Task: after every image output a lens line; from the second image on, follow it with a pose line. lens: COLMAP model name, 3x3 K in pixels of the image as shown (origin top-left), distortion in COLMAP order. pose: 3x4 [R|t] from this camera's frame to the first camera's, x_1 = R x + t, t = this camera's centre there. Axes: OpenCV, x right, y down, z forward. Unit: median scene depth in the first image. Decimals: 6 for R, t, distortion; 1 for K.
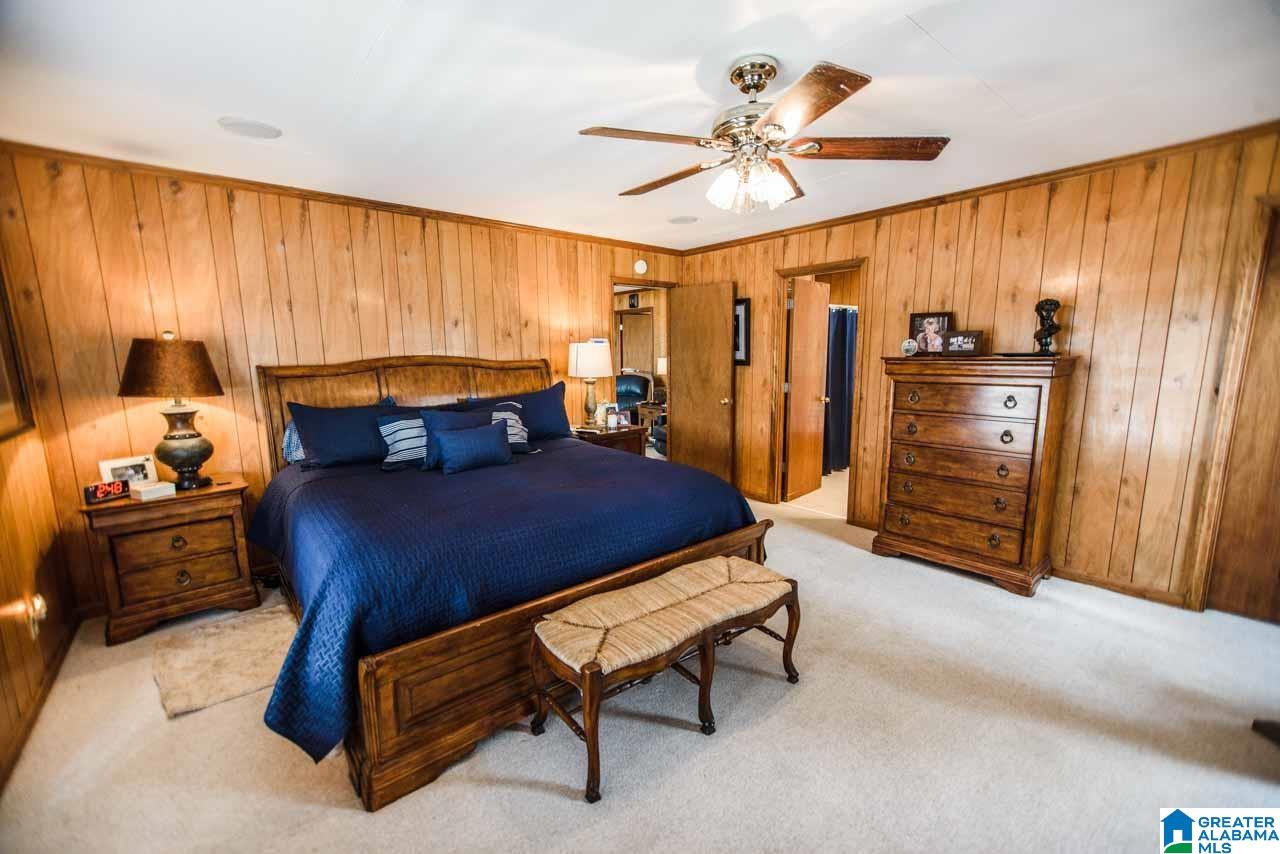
lens RADIAL K [[525.4, 0, 645.0], [0, 525.4, 435.0], [0, 0, 1]] dist [0.001945, 0.000937]
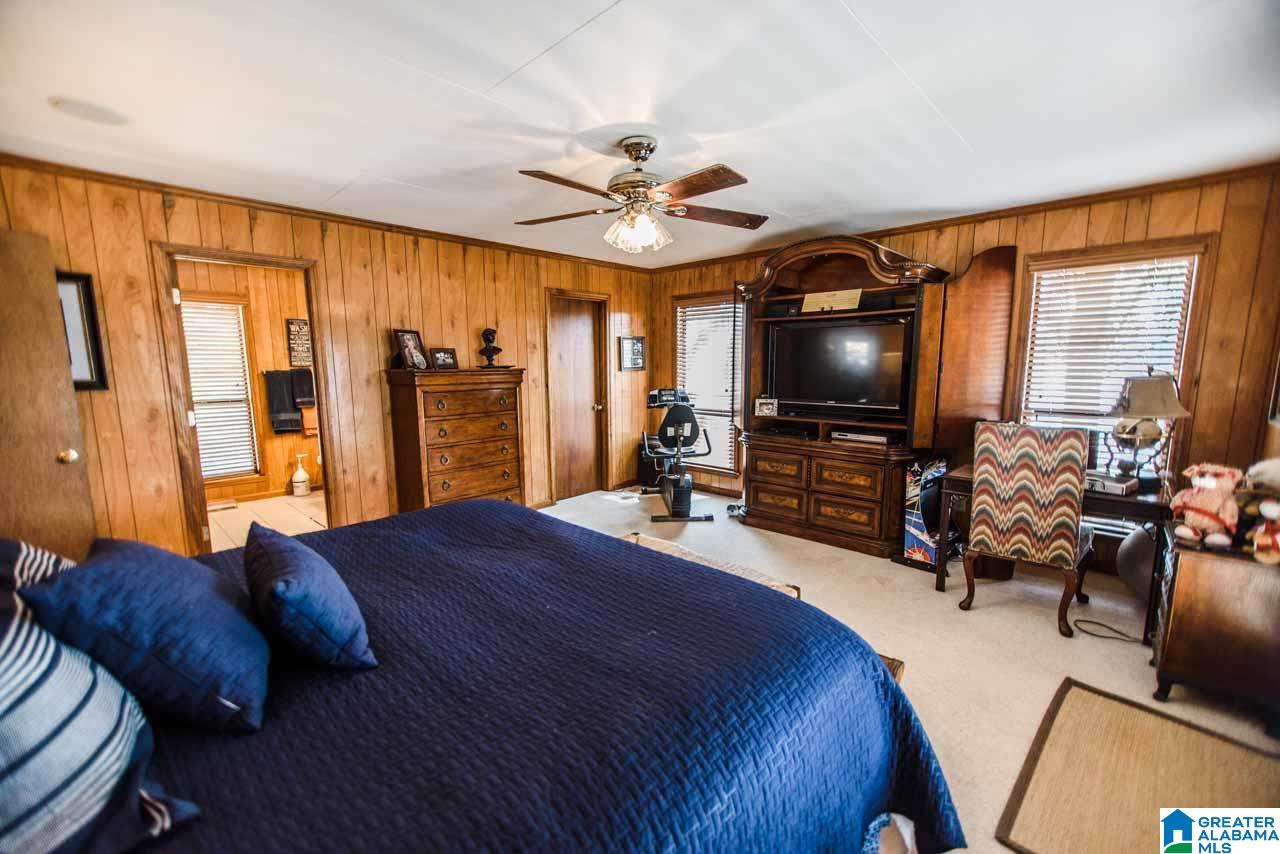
lens RADIAL K [[525.4, 0, 633.6], [0, 525.4, 433.4], [0, 0, 1]] dist [0.001945, 0.000937]
pose [[-0.097490, -0.122928, 0.987615, -0.634918], [0.163874, 0.976815, 0.137760, -0.098206], [-0.981652, 0.175275, -0.075085, 0.675131]]
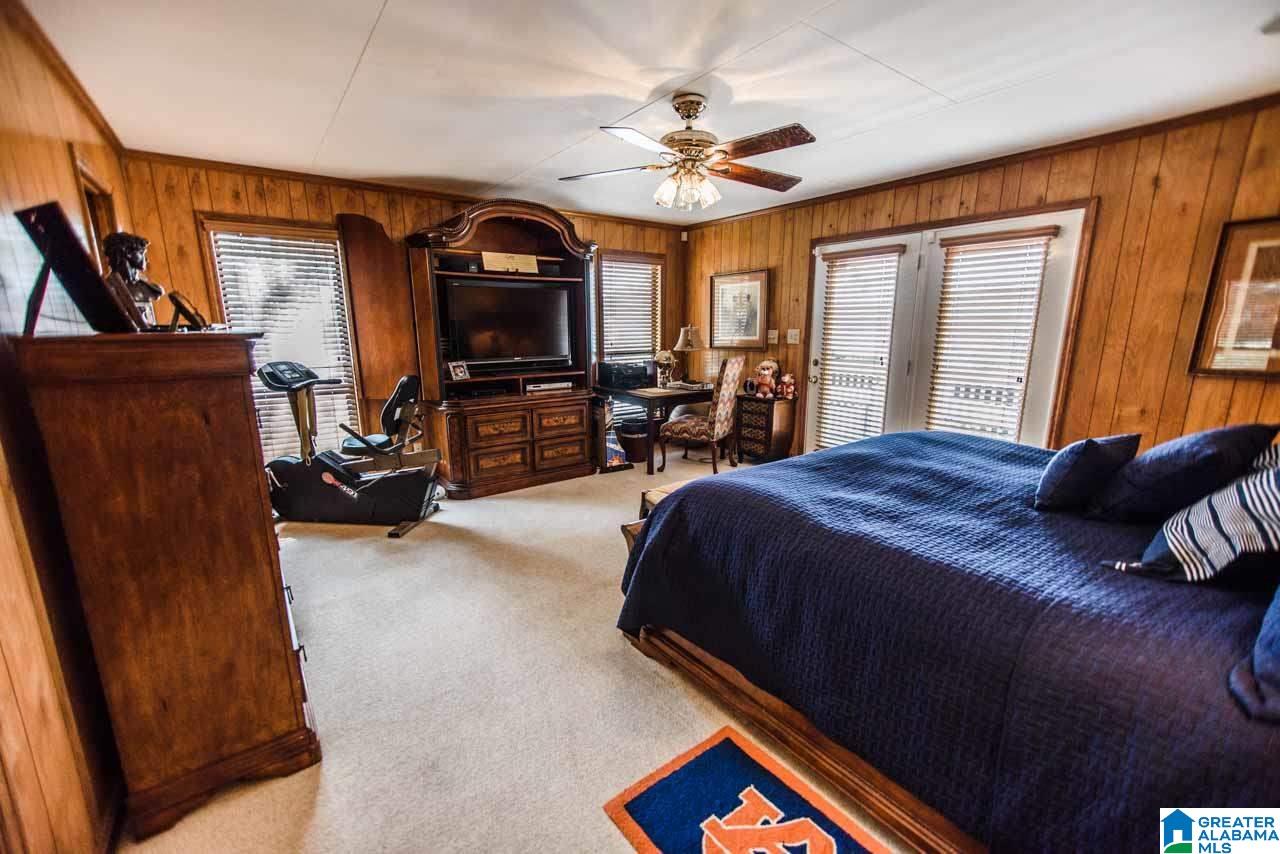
lens RADIAL K [[525.4, 0, 640.0], [0, 525.4, 433.2], [0, 0, 1]] dist [0.001945, 0.000937]
pose [[-0.997417, 0.000347, 0.071831, 0.132158], [0.026159, 0.933078, 0.358722, -0.216003], [-0.066900, 0.359674, -0.930677, 1.394199]]
